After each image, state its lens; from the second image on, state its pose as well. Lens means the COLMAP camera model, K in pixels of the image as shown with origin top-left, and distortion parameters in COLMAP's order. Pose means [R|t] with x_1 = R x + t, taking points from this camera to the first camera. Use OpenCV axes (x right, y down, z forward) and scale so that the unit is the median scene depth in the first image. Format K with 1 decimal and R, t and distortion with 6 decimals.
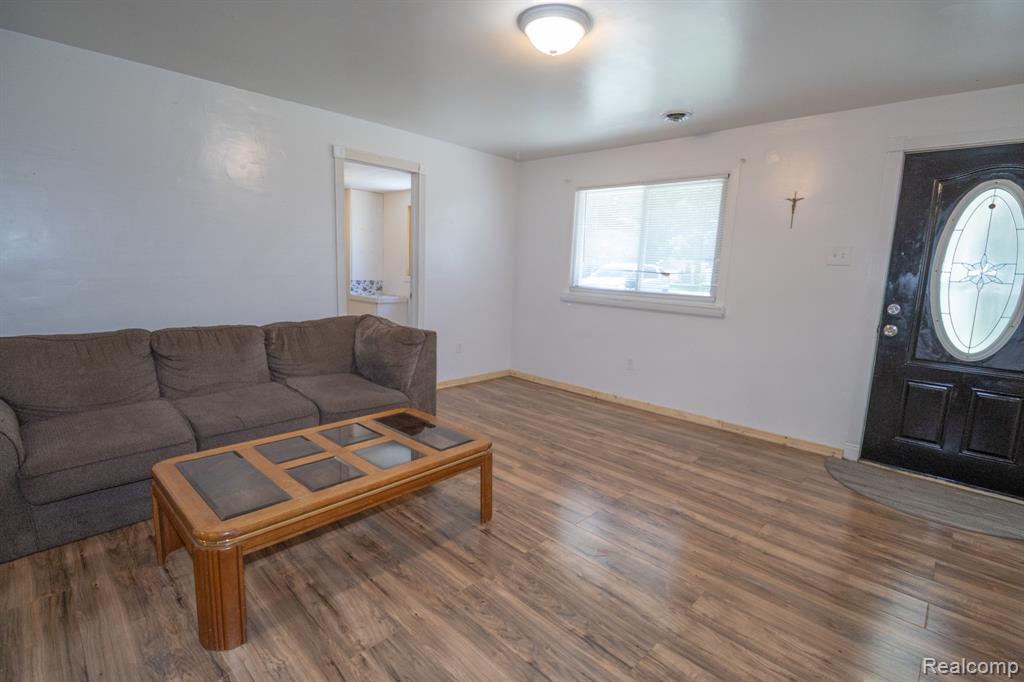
lens RADIAL K [[476.1, 0, 508.9], [0, 476.1, 340.5], [0, 0, 1]] dist [-0.005770, -0.007608]
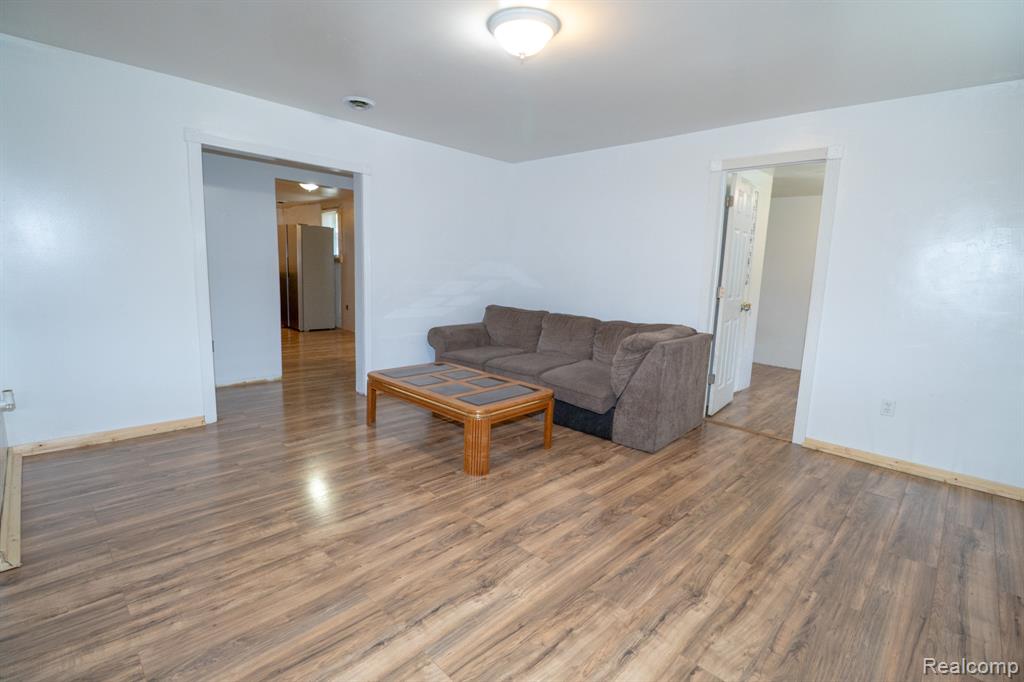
lens RADIAL K [[476.1, 0, 508.1], [0, 476.1, 340.8], [0, 0, 1]] dist [-0.005770, -0.007608]
pose [[-0.003014, 0.119238, -0.992861, 1.083042], [-0.189177, 0.974869, 0.117651, -0.108180], [0.981938, 0.188181, 0.019619, 0.985567]]
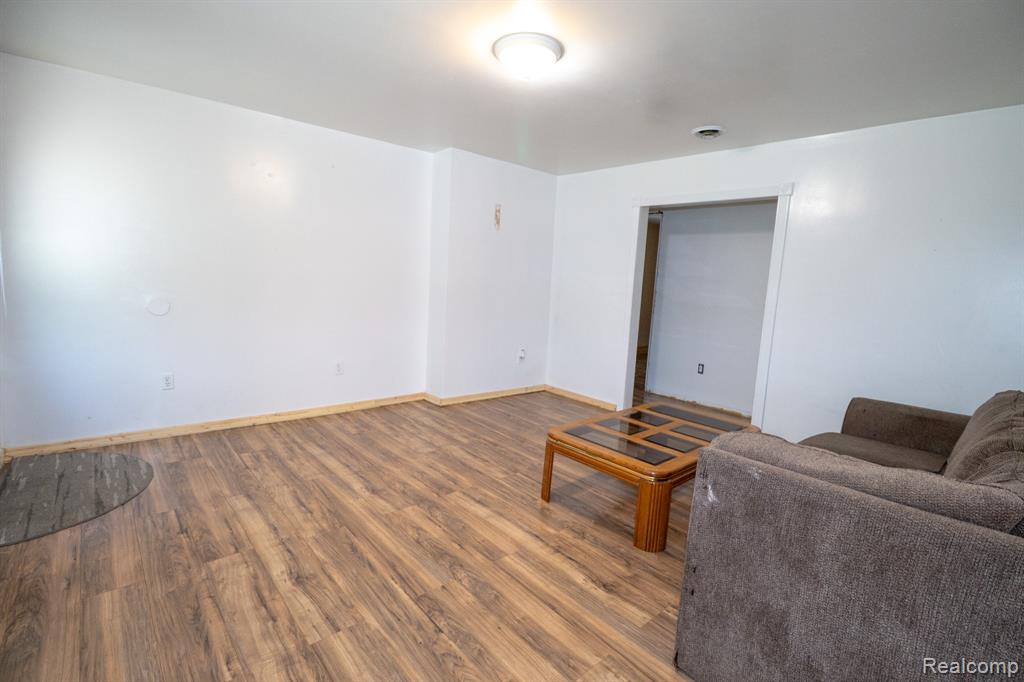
lens RADIAL K [[476.1, 0, 514.4], [0, 476.1, 341.7], [0, 0, 1]] dist [-0.005770, -0.007608]
pose [[-0.993265, -0.100373, 0.057888, 0.000245], [-0.080100, 0.955804, 0.282884, -0.314461], [-0.083723, 0.276342, -0.957406, 2.004090]]
